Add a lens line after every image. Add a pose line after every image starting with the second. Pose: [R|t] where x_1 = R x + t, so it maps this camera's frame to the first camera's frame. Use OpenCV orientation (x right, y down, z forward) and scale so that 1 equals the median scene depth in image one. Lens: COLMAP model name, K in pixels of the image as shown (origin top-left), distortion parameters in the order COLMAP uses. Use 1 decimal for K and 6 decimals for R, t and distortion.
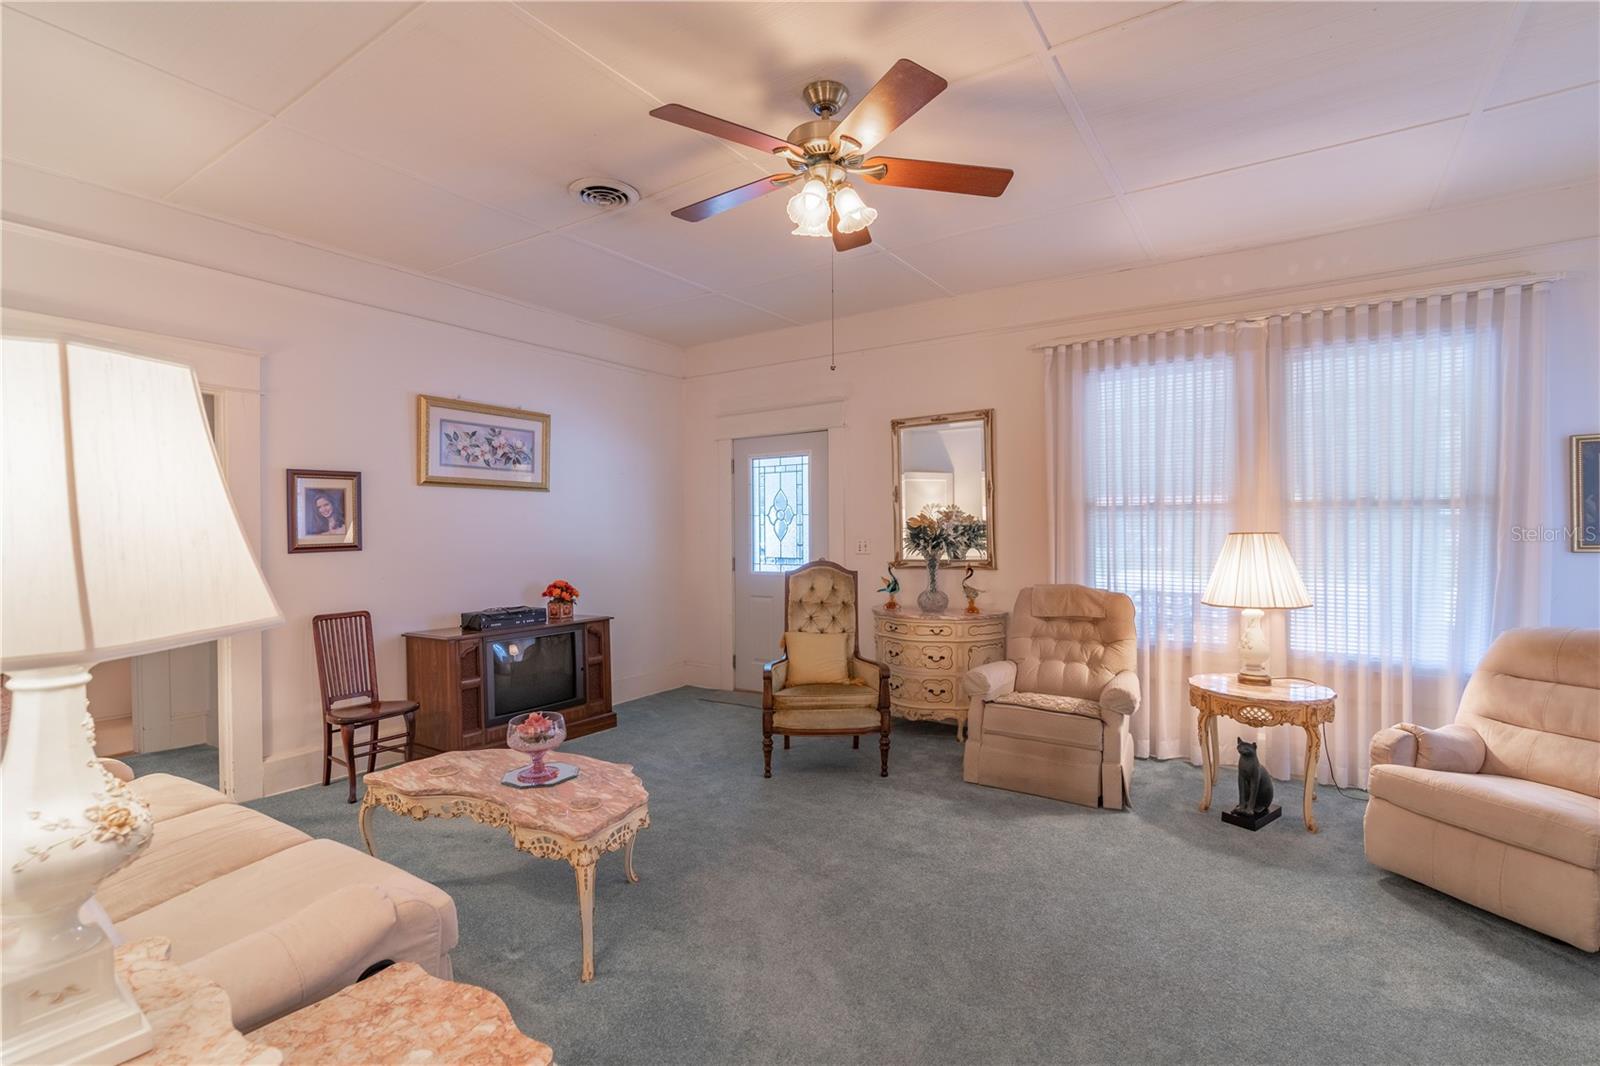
lens RADIAL K [[735.4, 0, 800.7], [0, 735.4, 536.1], [0, 0, 1]] dist [-0.000766, -0.001296]
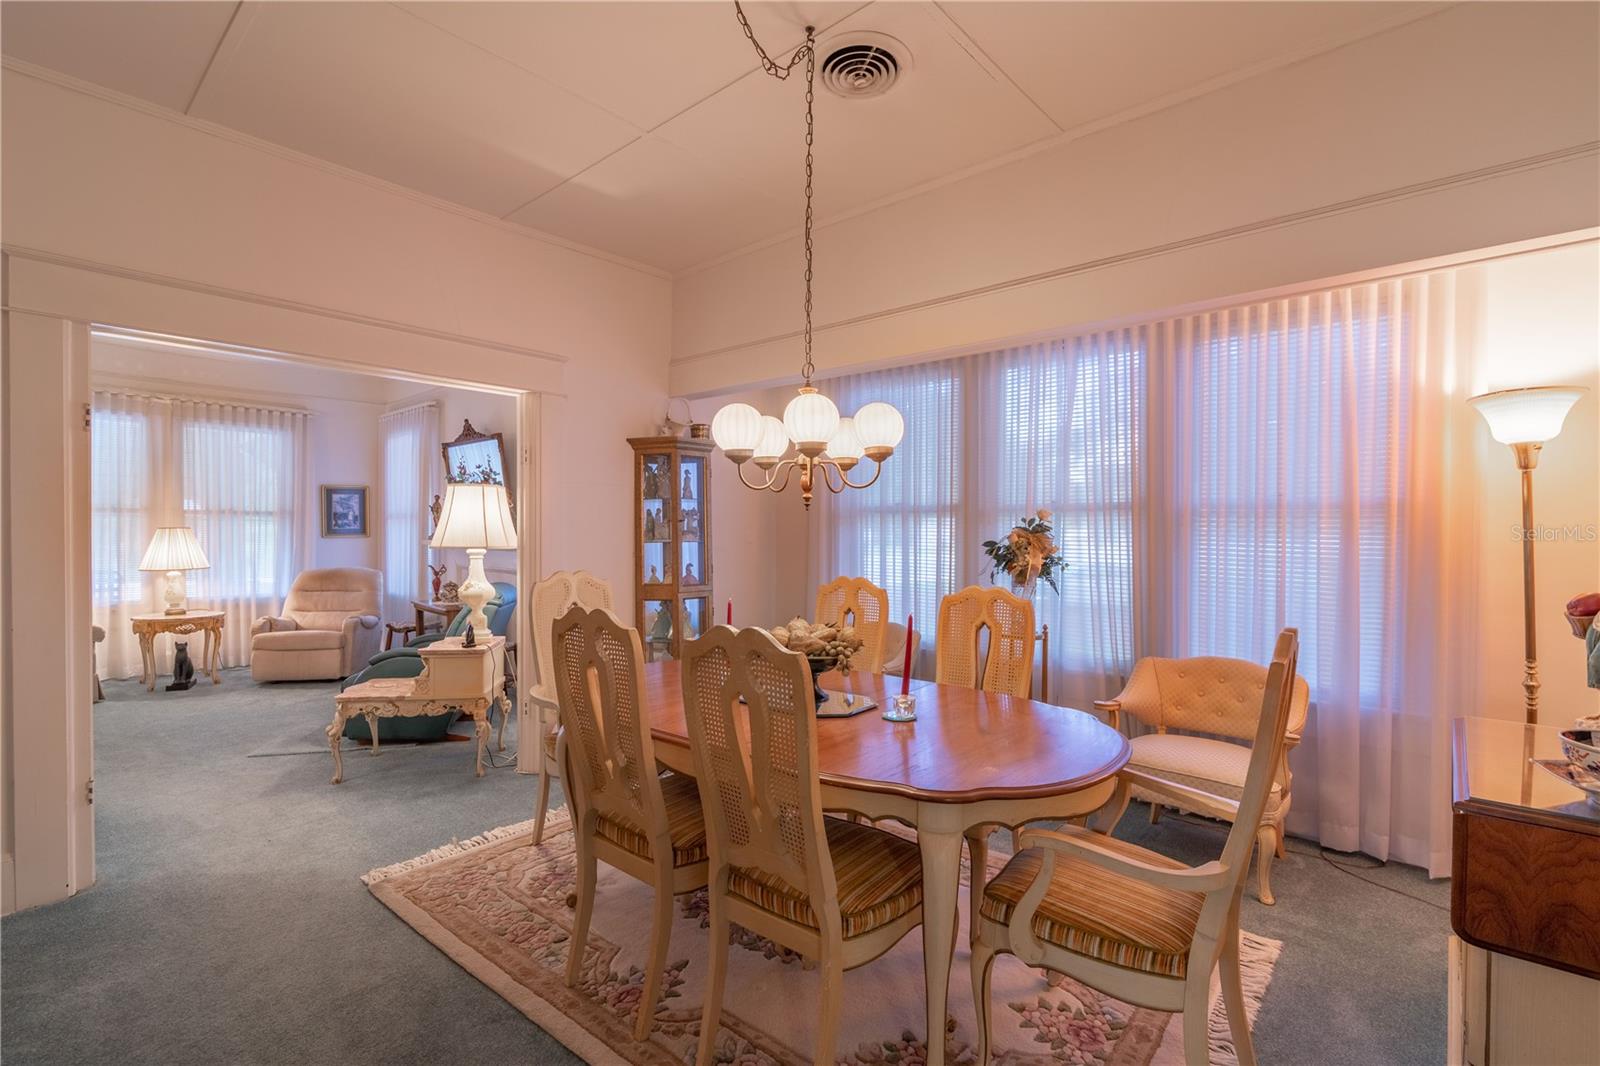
lens RADIAL K [[735.4, 0, 802.7], [0, 735.4, 535.1], [0, 0, 1]] dist [-0.000766, -0.001296]
pose [[0.137741, 0.003676, 0.990461, -0.895072], [0.015522, 0.999862, -0.005870, 0.047462], [-0.990347, 0.016182, 0.137665, -0.701424]]
